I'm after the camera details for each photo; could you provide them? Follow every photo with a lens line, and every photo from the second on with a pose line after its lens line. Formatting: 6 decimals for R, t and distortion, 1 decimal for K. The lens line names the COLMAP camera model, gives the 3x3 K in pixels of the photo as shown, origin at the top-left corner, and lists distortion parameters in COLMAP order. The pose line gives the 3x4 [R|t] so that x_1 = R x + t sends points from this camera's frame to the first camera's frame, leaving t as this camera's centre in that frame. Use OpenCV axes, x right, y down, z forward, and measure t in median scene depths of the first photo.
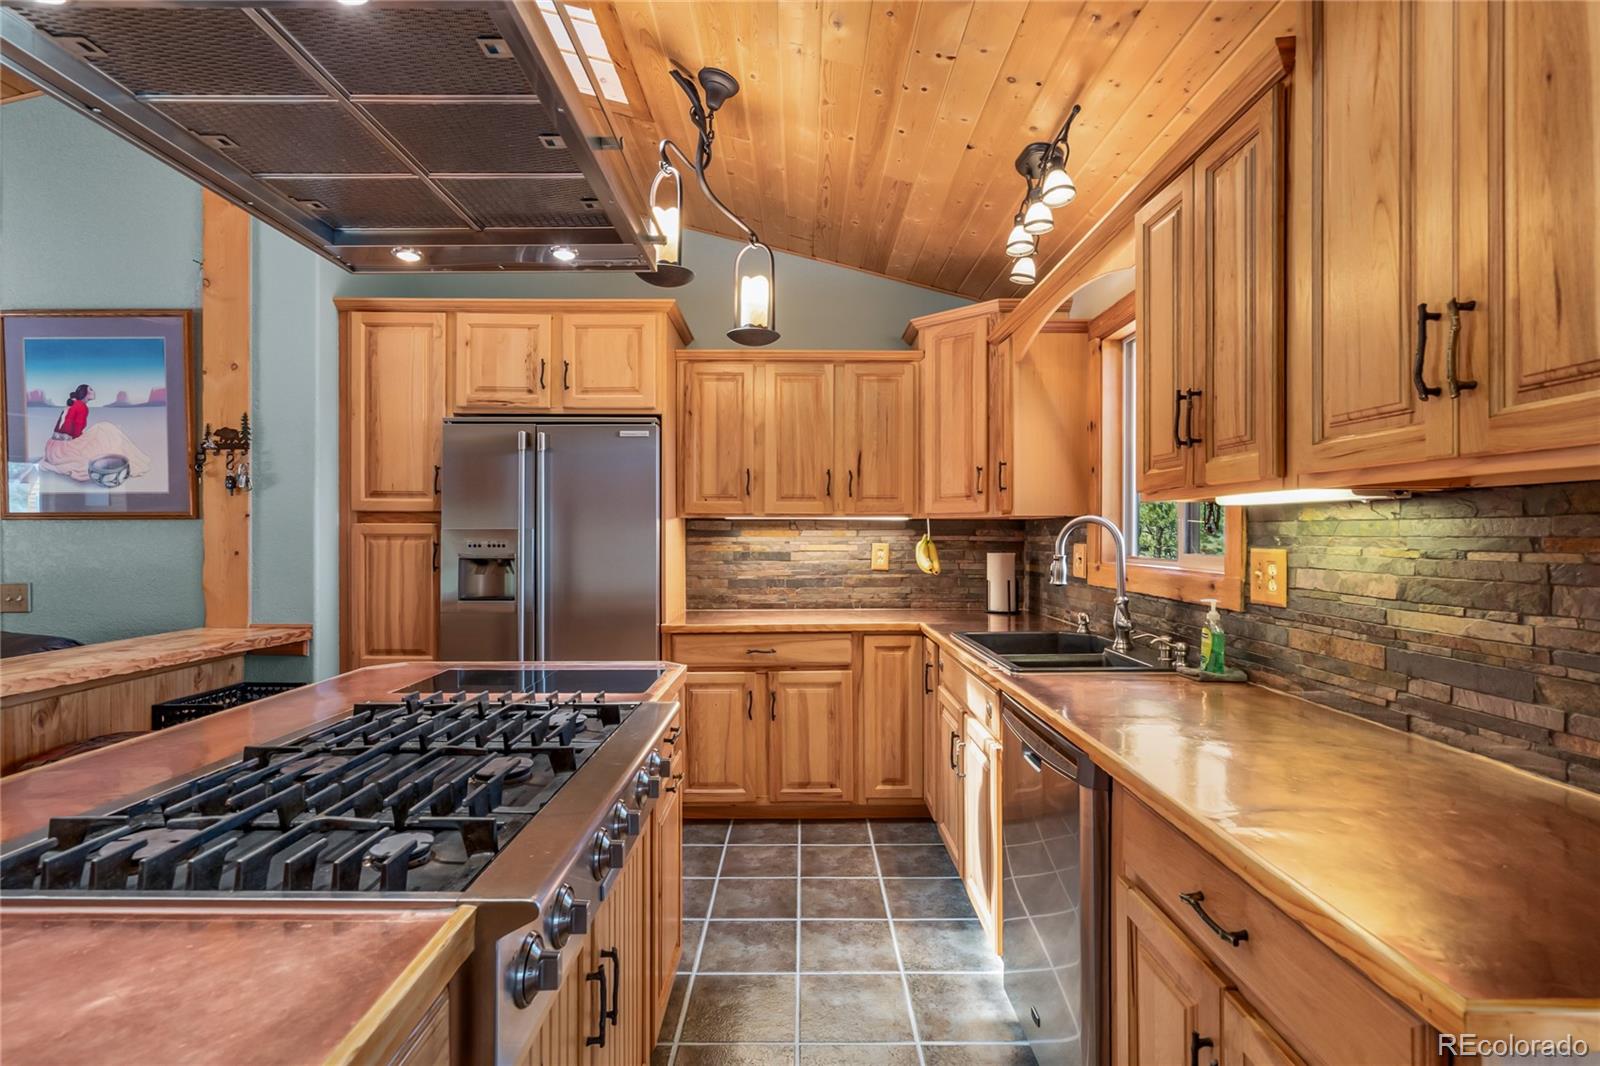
lens RADIAL K [[745.6, 0, 791.5], [0, 745.6, 523.4], [0, 0, 1]] dist [-0.000686, -0.000106]
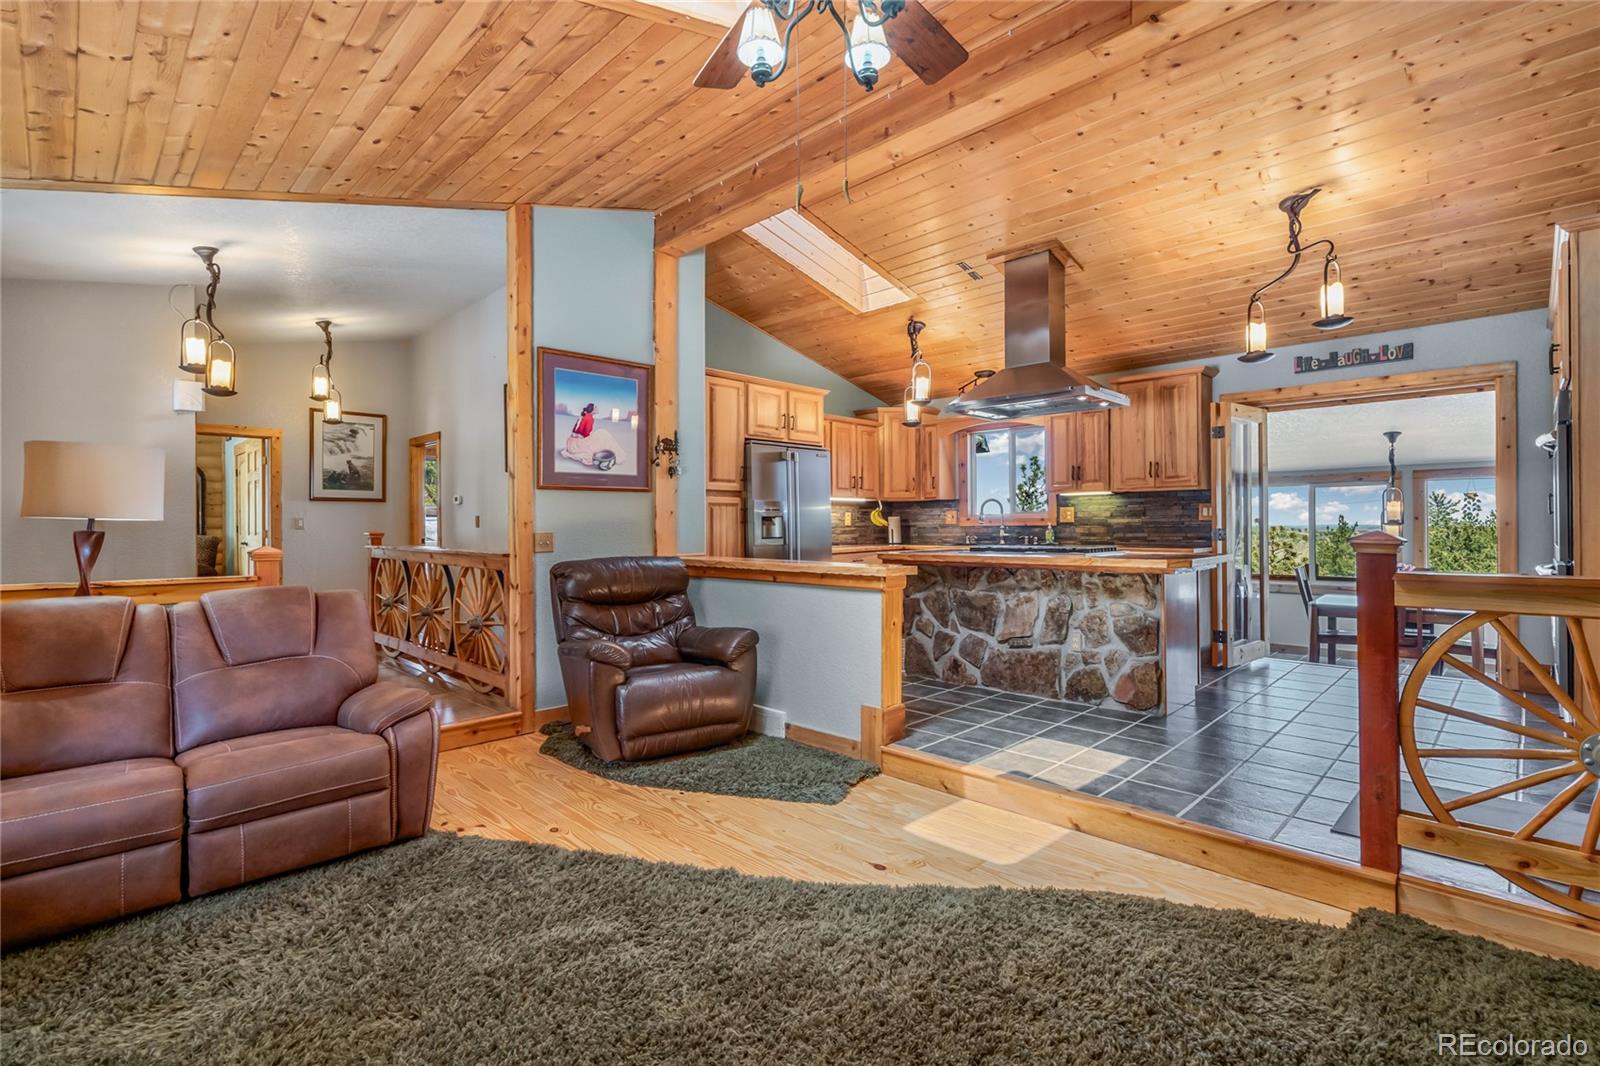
lens RADIAL K [[745.6, 0, 791.5], [0, 745.6, 523.4], [0, 0, 1]] dist [-0.000686, -0.000106]
pose [[0.712240, -0.004698, 0.701921, -1.948808], [-0.000651, 0.999973, 0.007353, 0.058111], [-0.701936, -0.005694, 0.712217, -0.448391]]
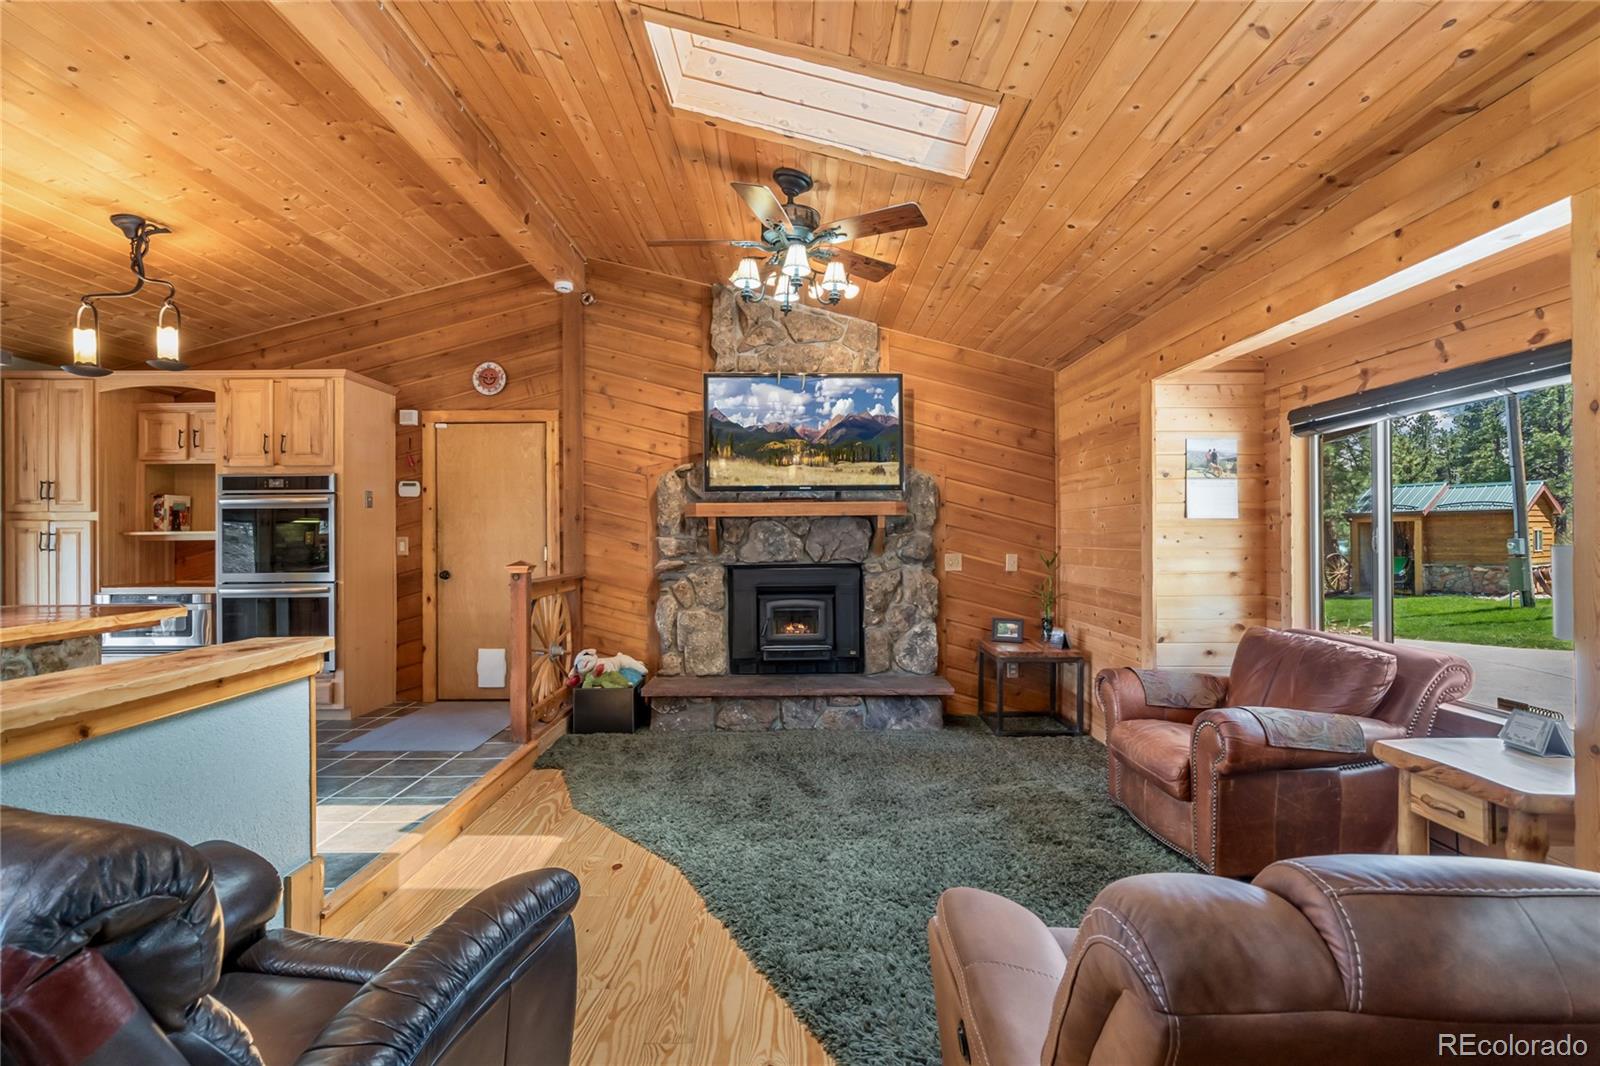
lens RADIAL K [[741.2, 0, 793.2], [0, 741.2, 539.0], [0, 0, 1]] dist [0.000484, 0.000410]
pose [[-0.999995, 0.001941, 0.002668, -1.441952], [0.001924, 0.999979, -0.006222, 0.035751], [-0.002680, -0.006216, -0.999977, 1.271957]]
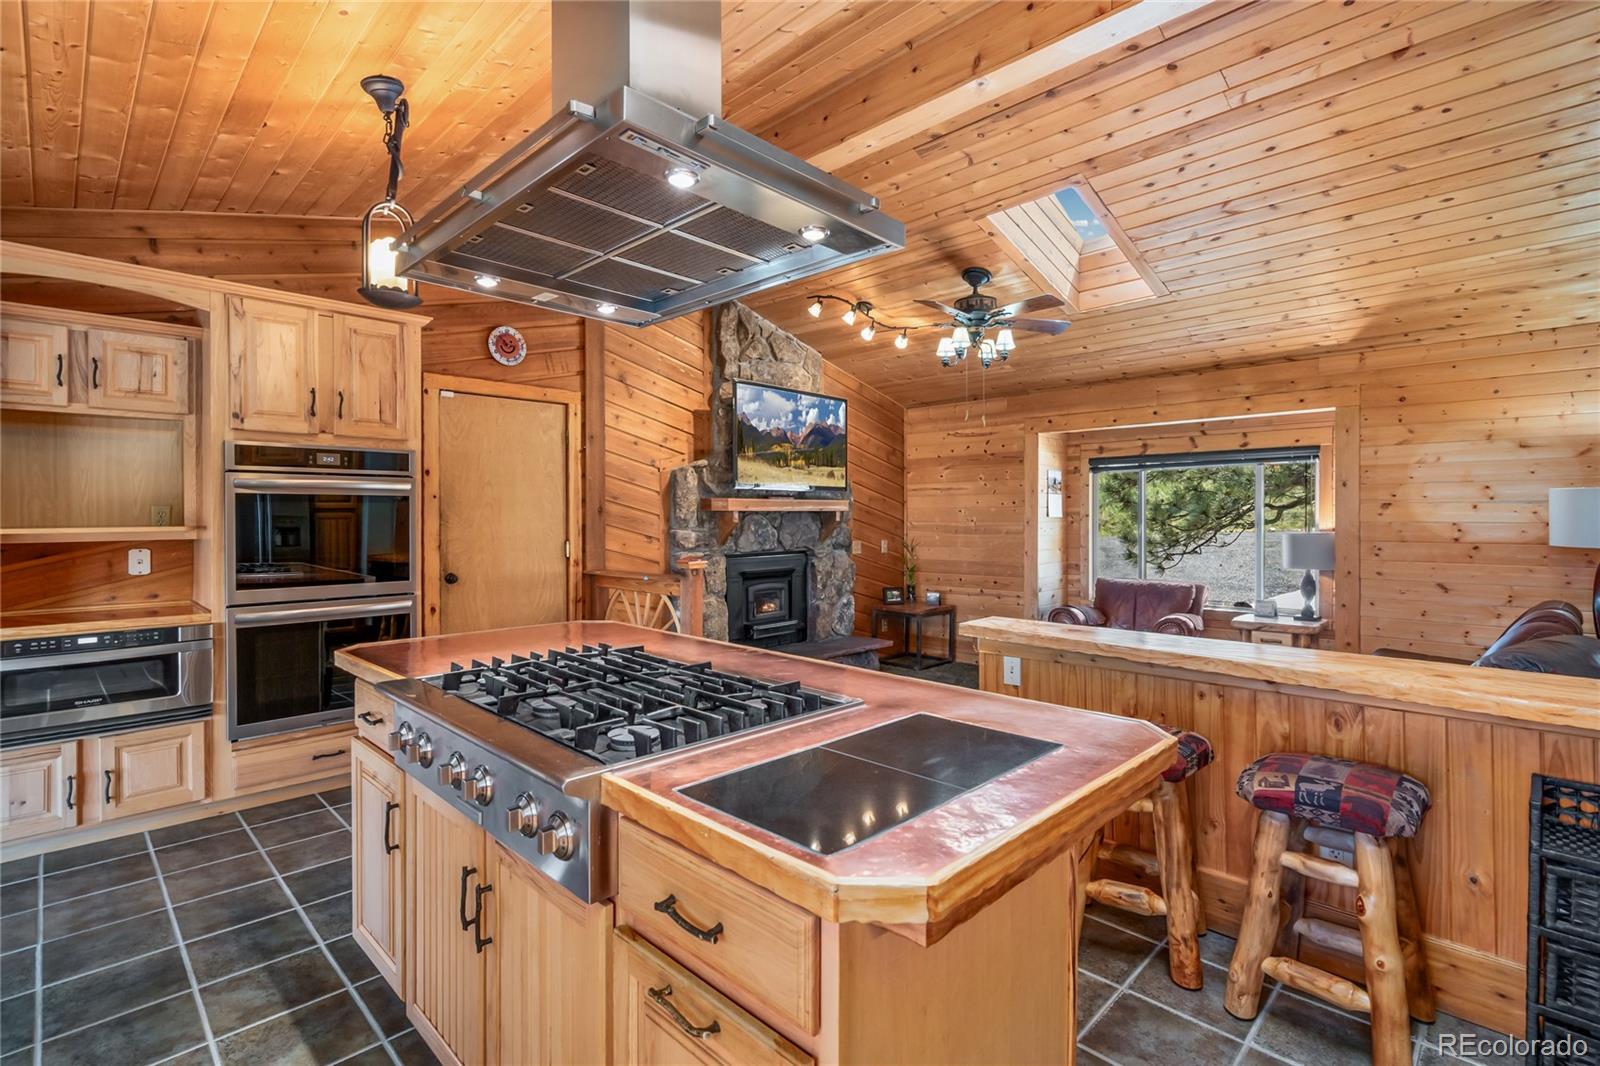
lens RADIAL K [[745.6, 0, 791.5], [0, 745.6, 523.4], [0, 0, 1]] dist [-0.000686, -0.000106]
pose [[-0.705304, 0.004128, -0.708893, 0.108610], [0.007624, 0.999969, -0.001762, 0.006657], [0.708864, -0.006648, -0.705314, 0.956448]]
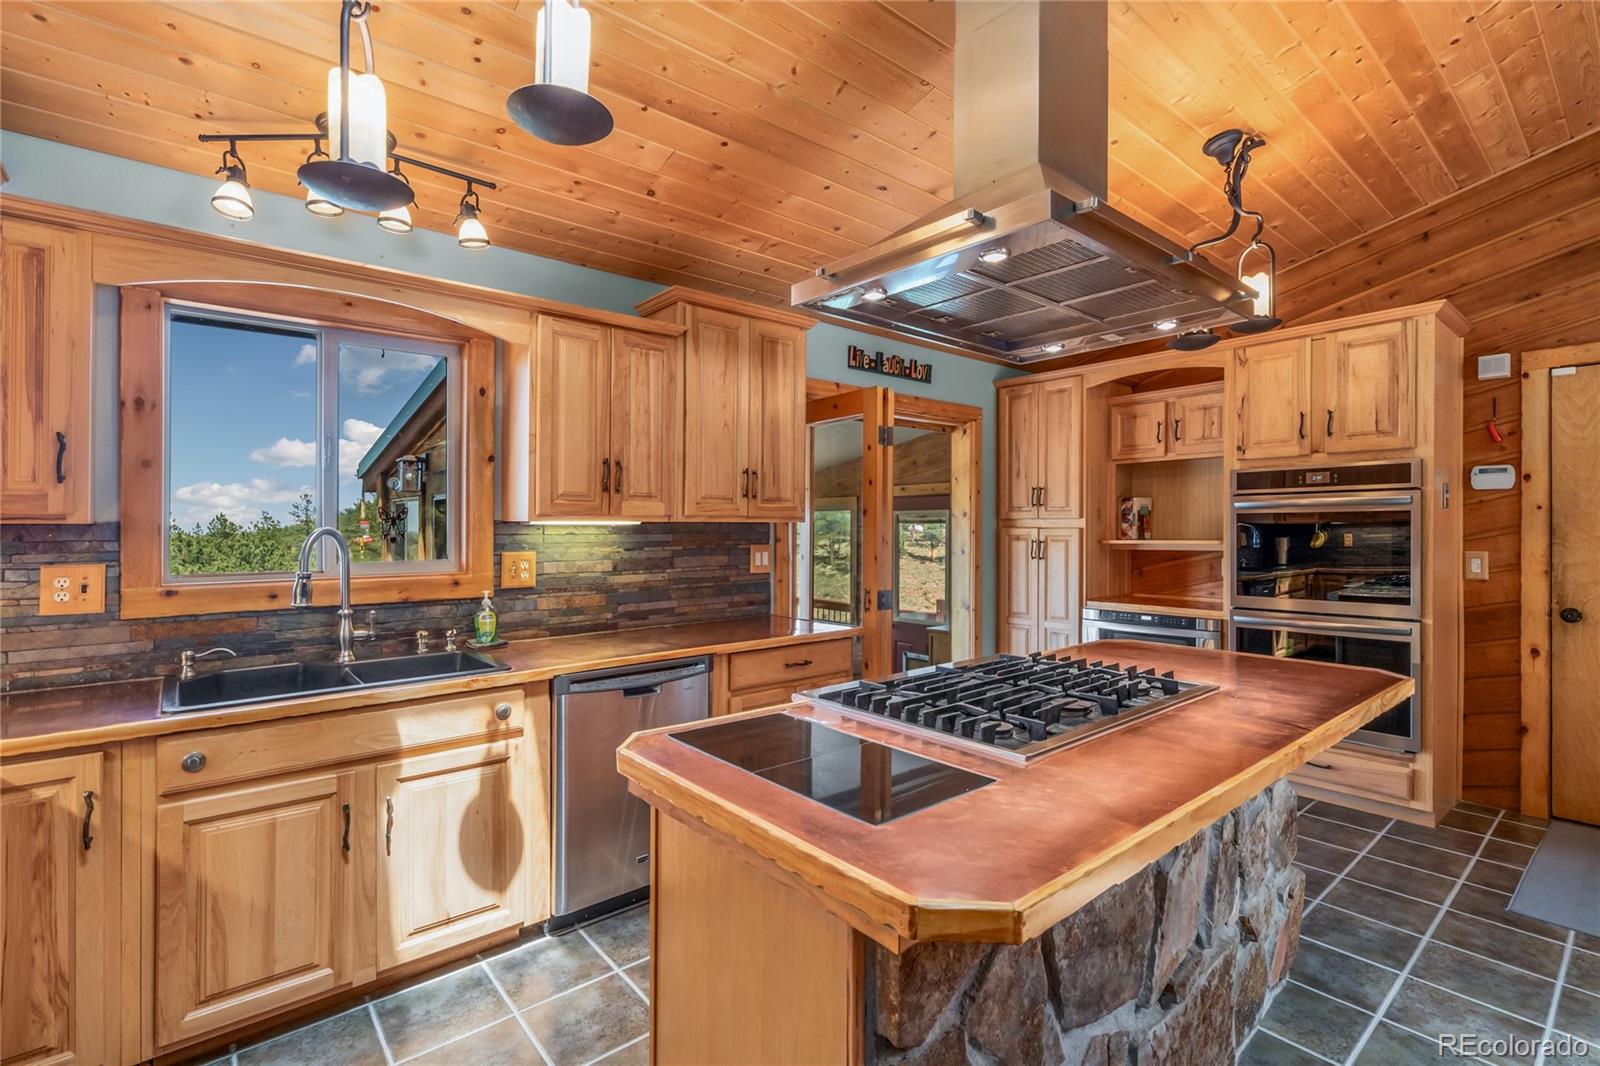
lens RADIAL K [[735.0, 0, 800.0], [0, 735.0, 533.0], [0, 0, 1]] dist [-0.000774, 0.000363]
pose [[-0.643498, -0.005849, 0.765425, -0.620589], [-0.007620, 0.999970, 0.001236, -0.008233], [-0.765410, -0.005038, -0.643523, 1.028139]]
